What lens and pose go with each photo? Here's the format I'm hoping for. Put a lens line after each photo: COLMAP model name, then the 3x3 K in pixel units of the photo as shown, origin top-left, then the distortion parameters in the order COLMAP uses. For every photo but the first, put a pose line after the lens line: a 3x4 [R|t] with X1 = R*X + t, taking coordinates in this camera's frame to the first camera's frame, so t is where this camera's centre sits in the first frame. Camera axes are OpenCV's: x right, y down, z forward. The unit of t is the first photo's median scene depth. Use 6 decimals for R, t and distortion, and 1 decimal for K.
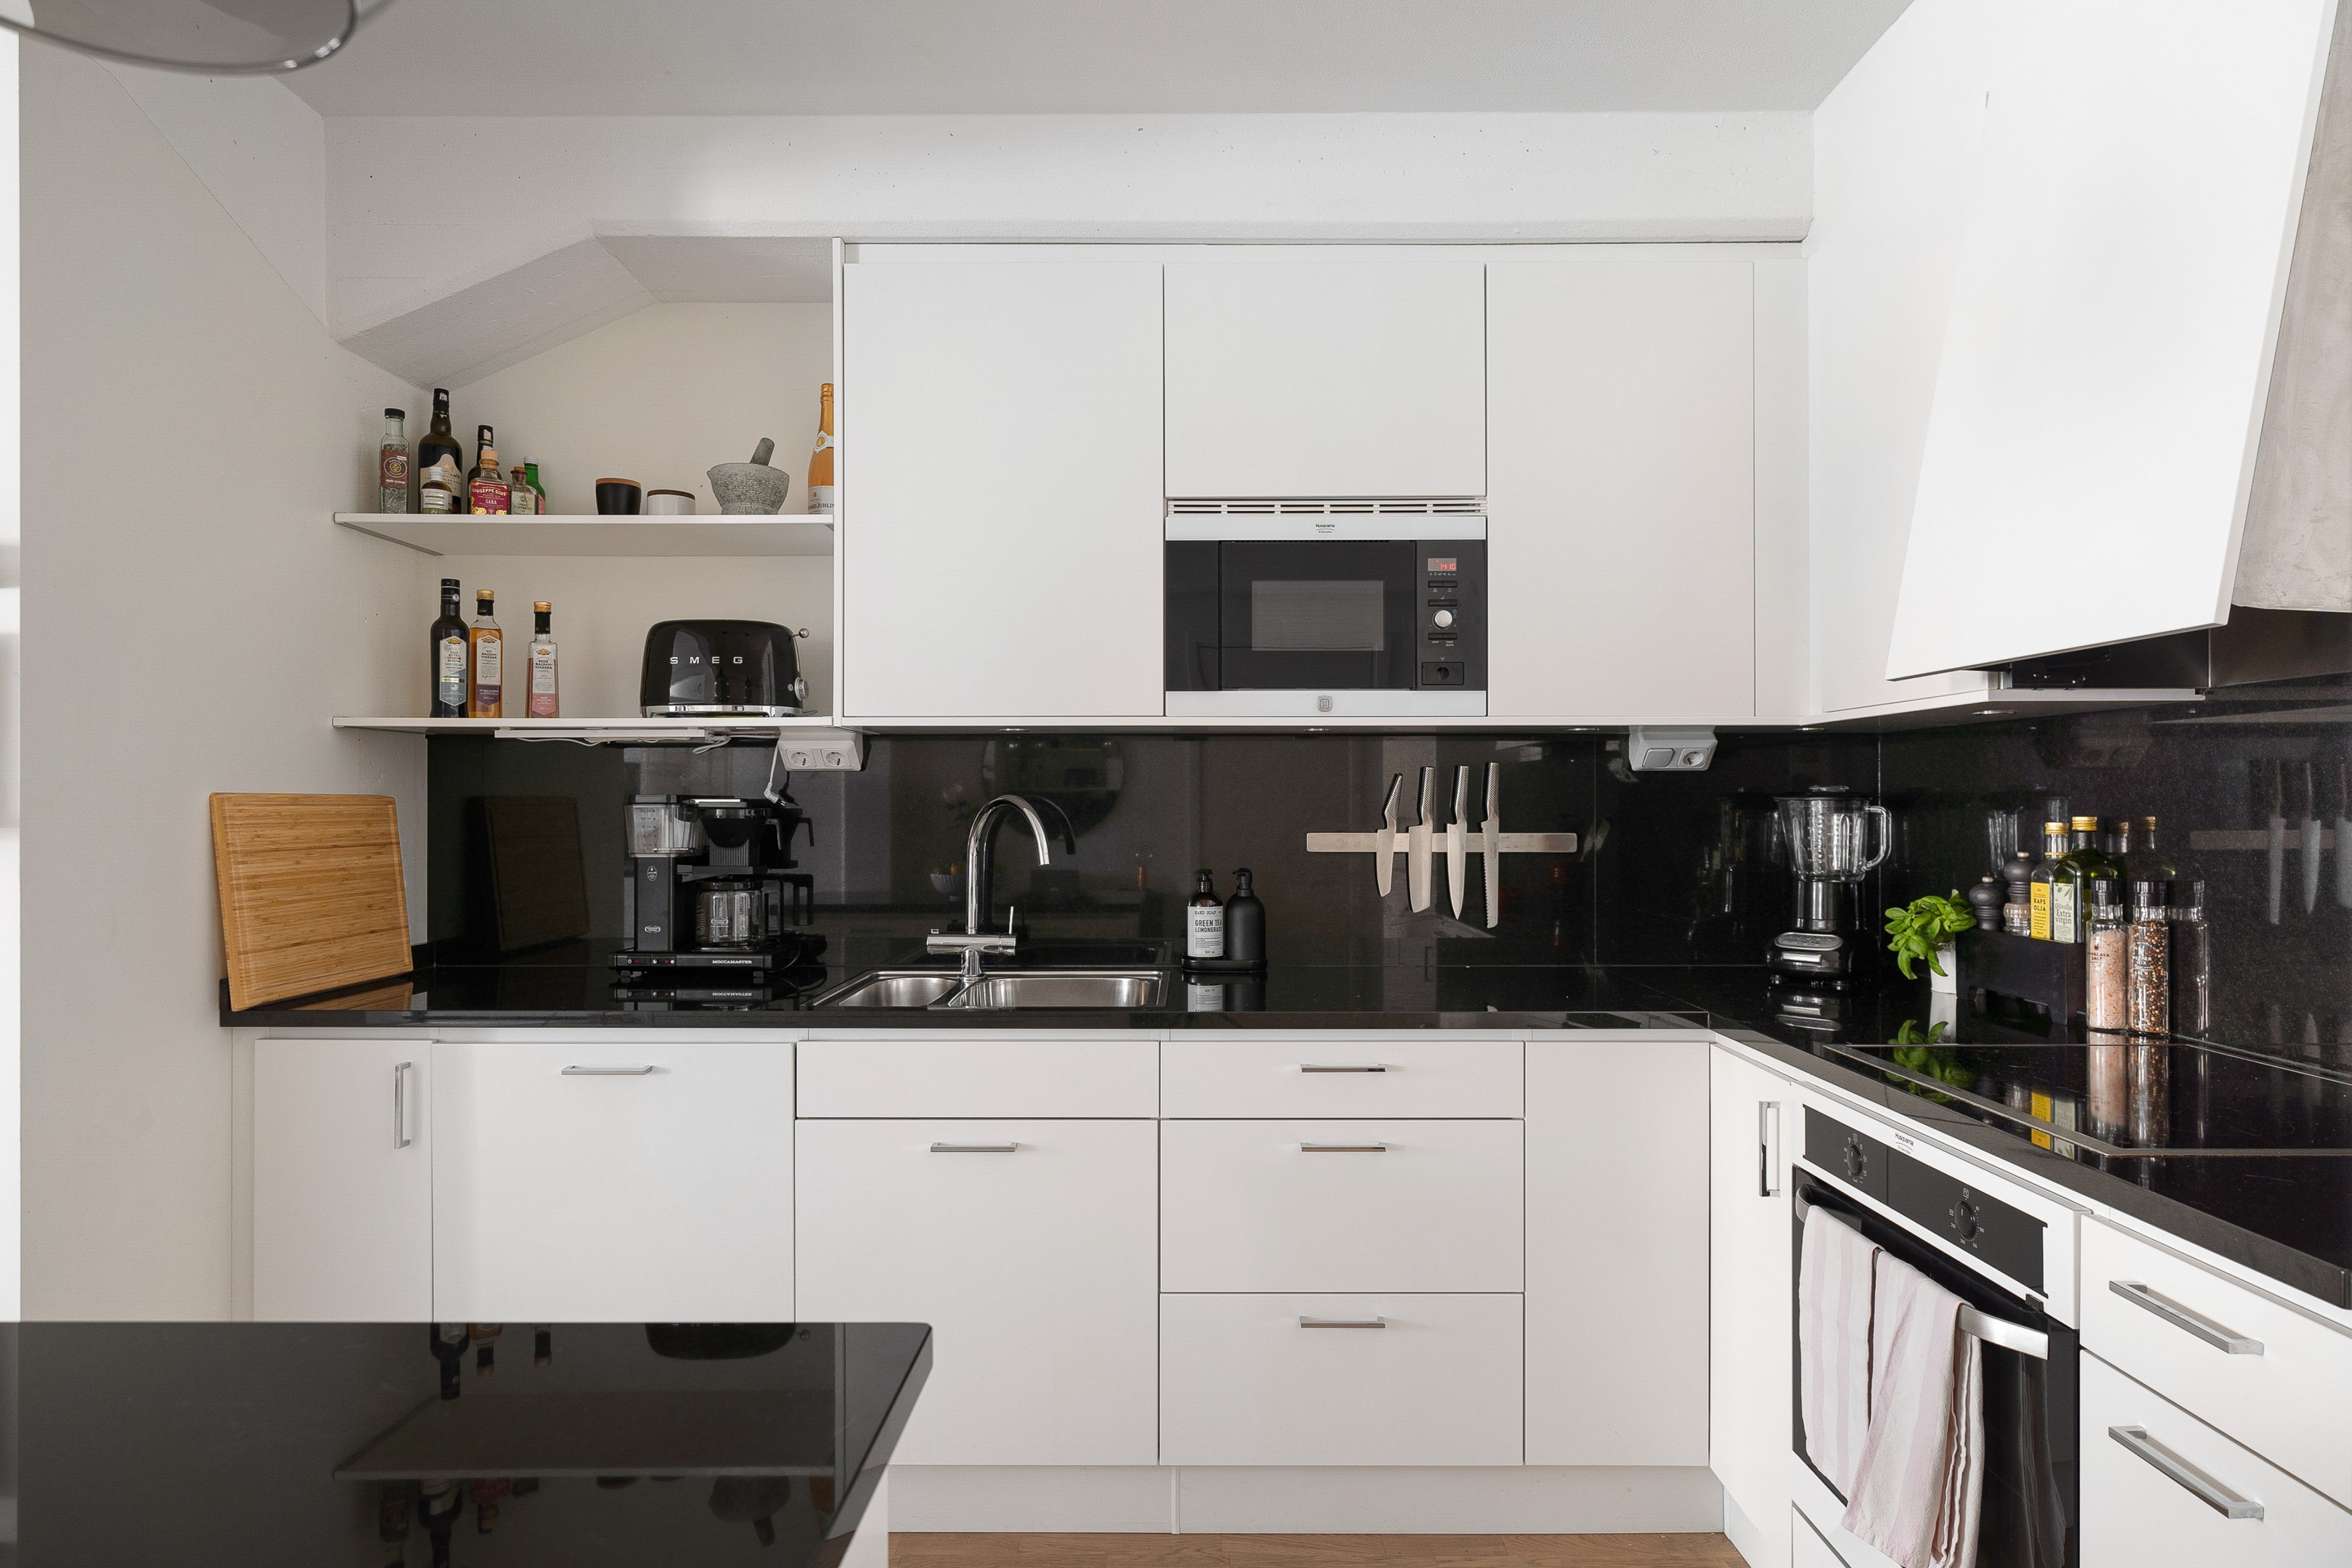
lens RADIAL K [[1324.6, 0, 1181.1], [0, 1324.6, 792.1], [0, 0, 1]] dist [-0.009126, 0.001971]
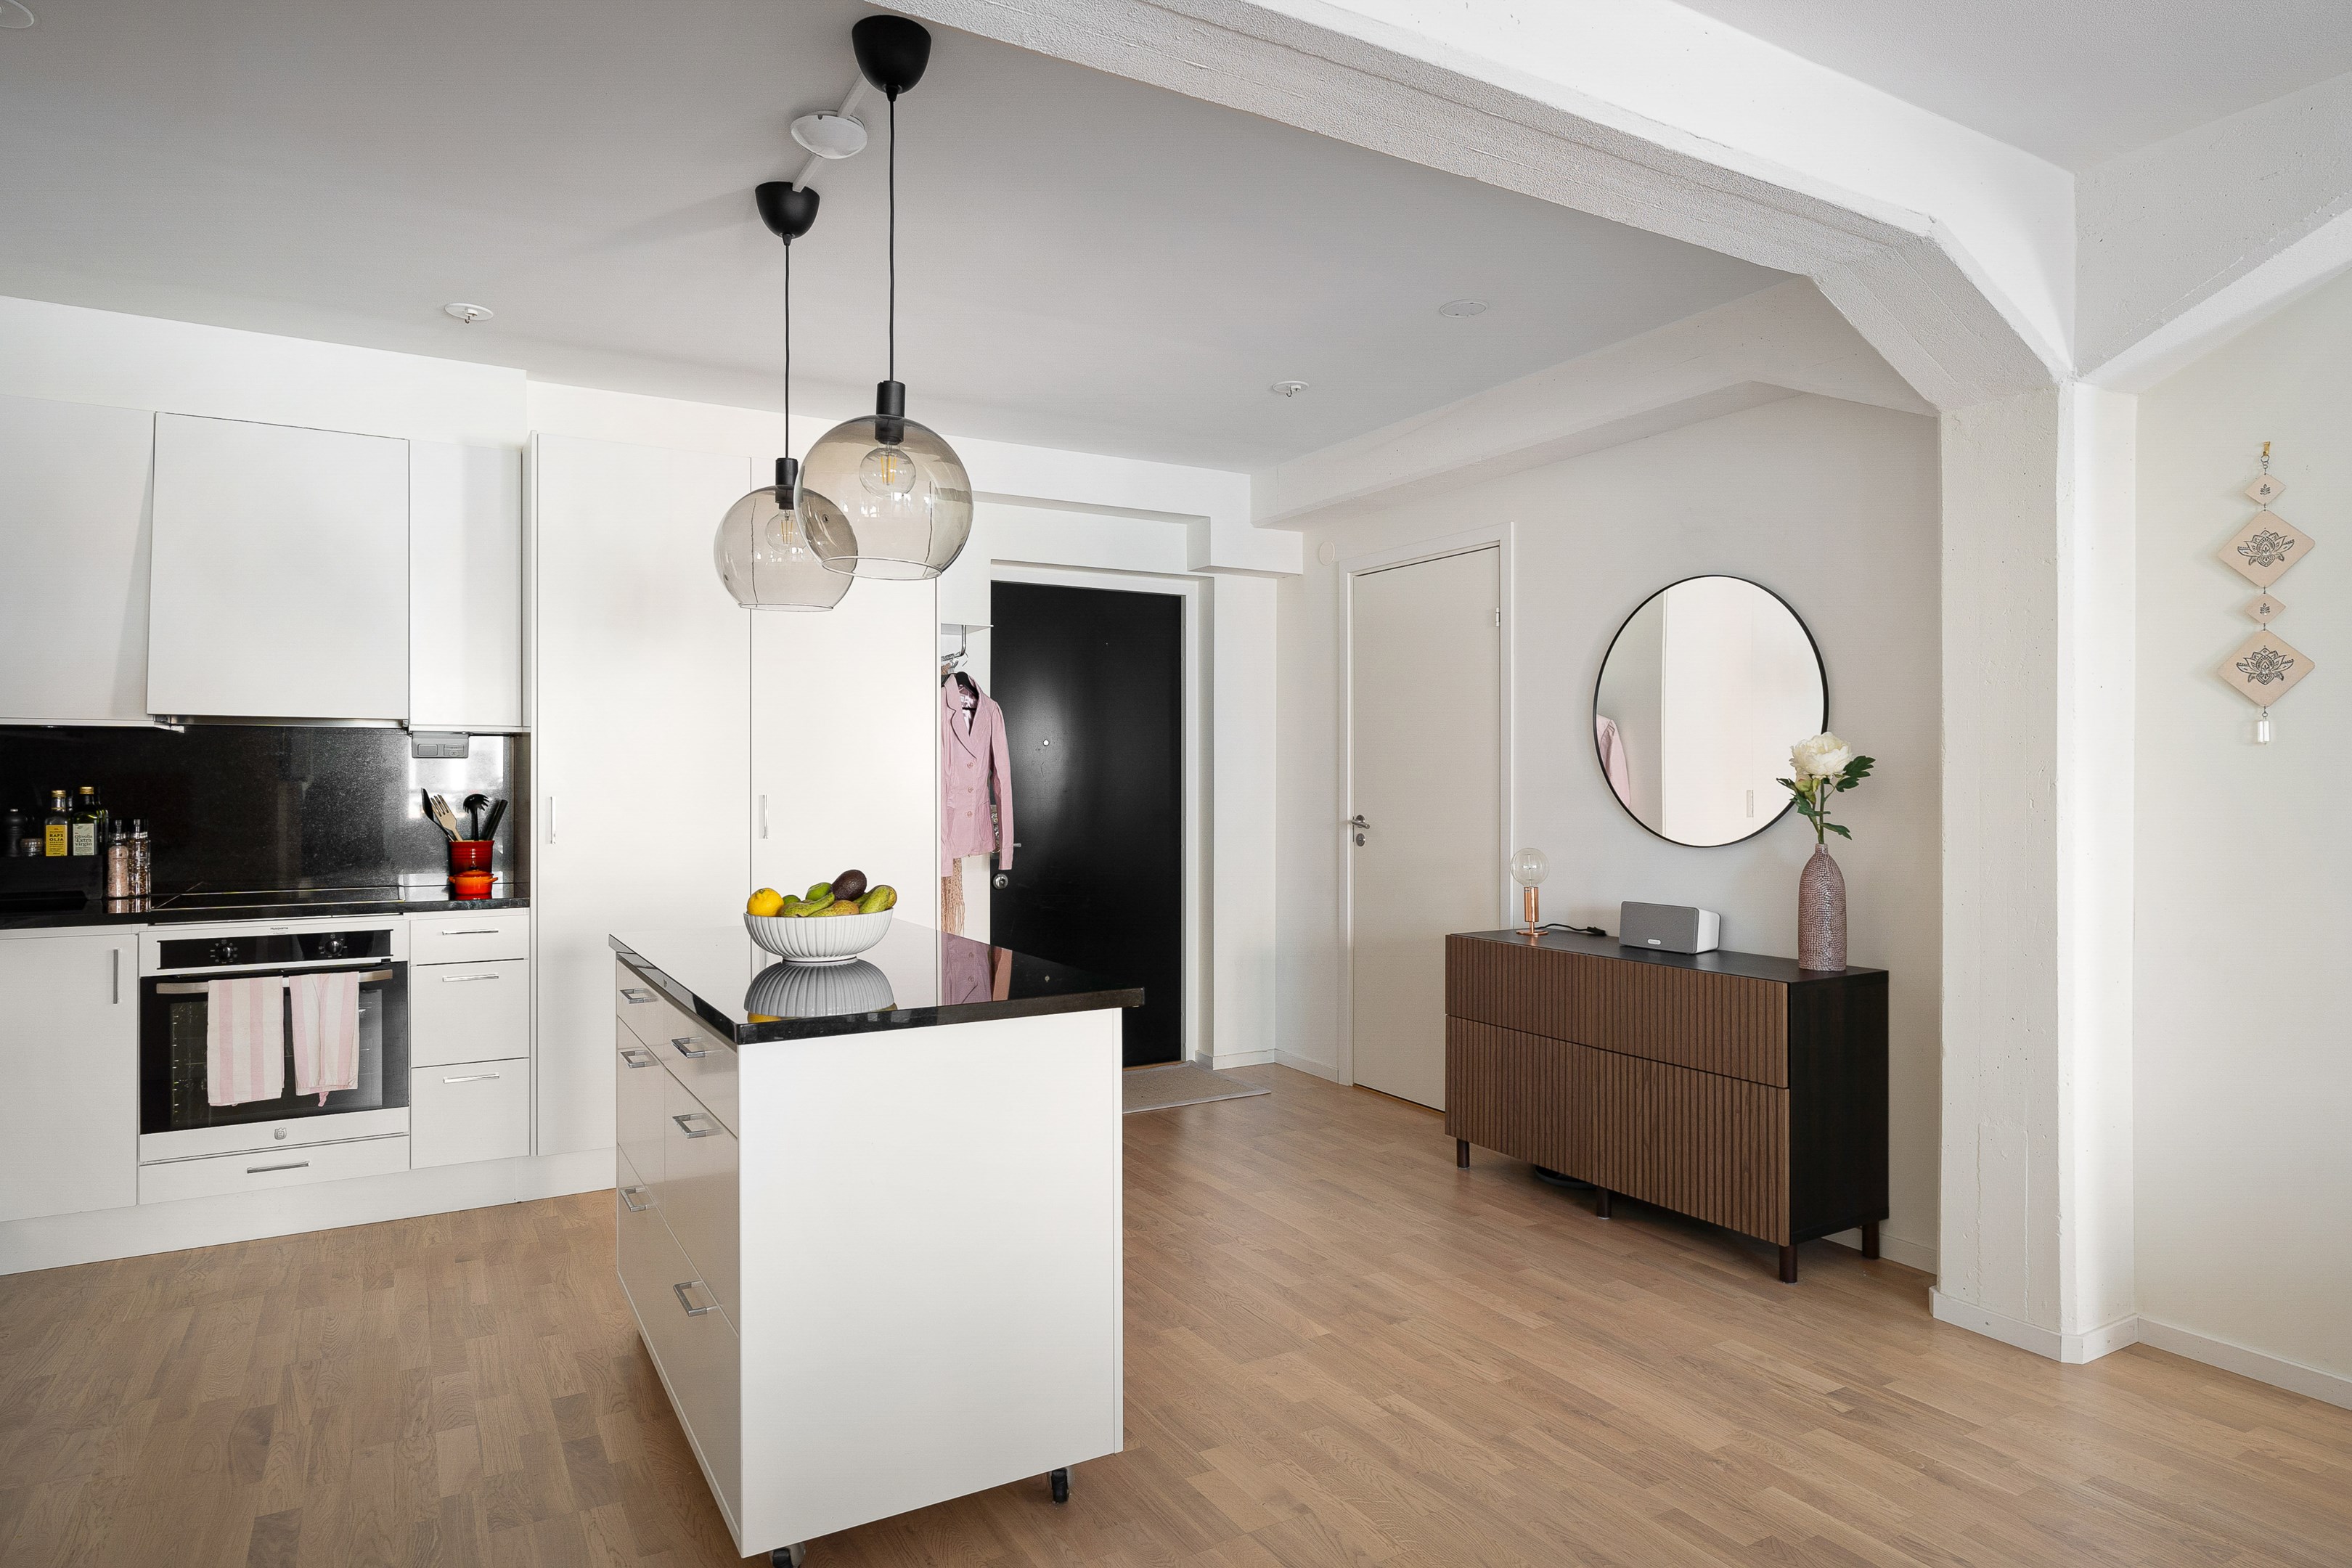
lens RADIAL K [[1327.8, 0, 1176.0], [0, 1327.8, 784.0], [0, 0, 1]] dist [0.003492, 0.001085]
pose [[-0.509410, -0.002460, 0.860520, -1.374625], [-0.006890, 0.999976, -0.001220, 0.005791], [-0.860496, -0.006550, -0.509415, 0.531861]]
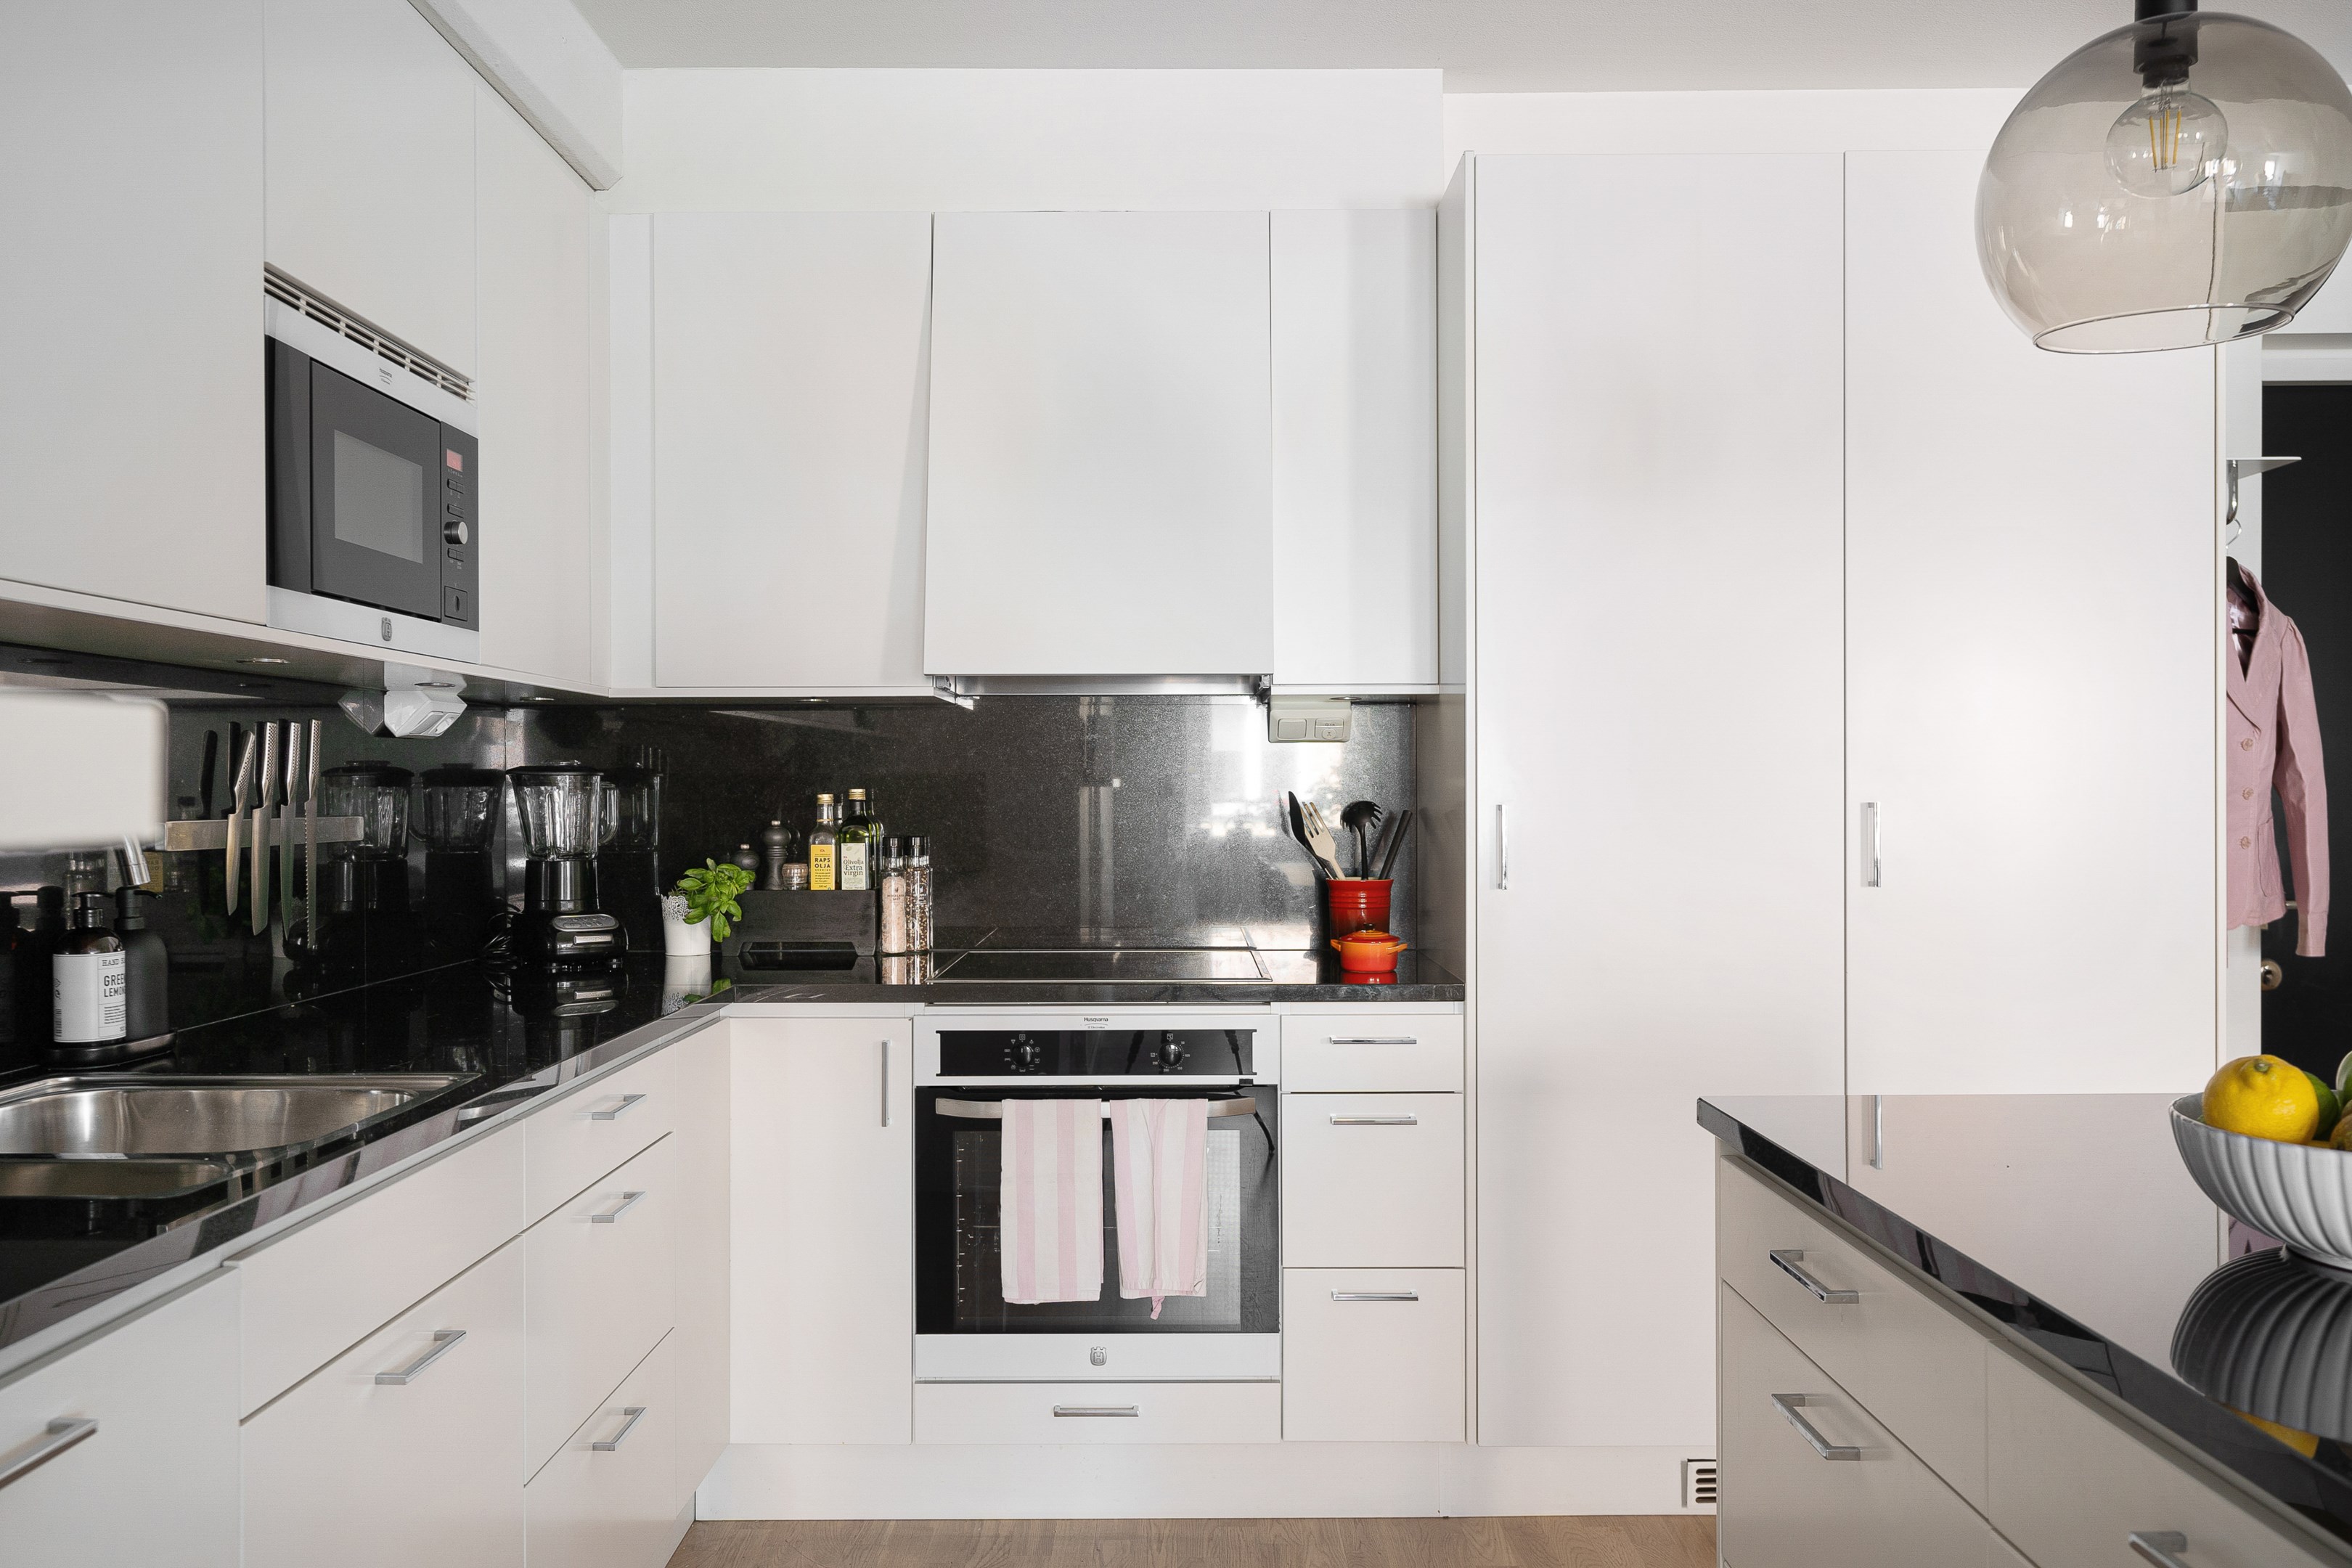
lens RADIAL K [[1791.1, 0, 1176.0], [0, 1791.1, 784.0], [0, 0, 1]] dist [0.007841, 0.000567]
pose [[-0.002439, 0.003505, 0.999991, -0.828300], [-0.004520, 0.999984, -0.003516, 0.015564], [-0.999987, -0.004529, -0.002423, 0.582951]]
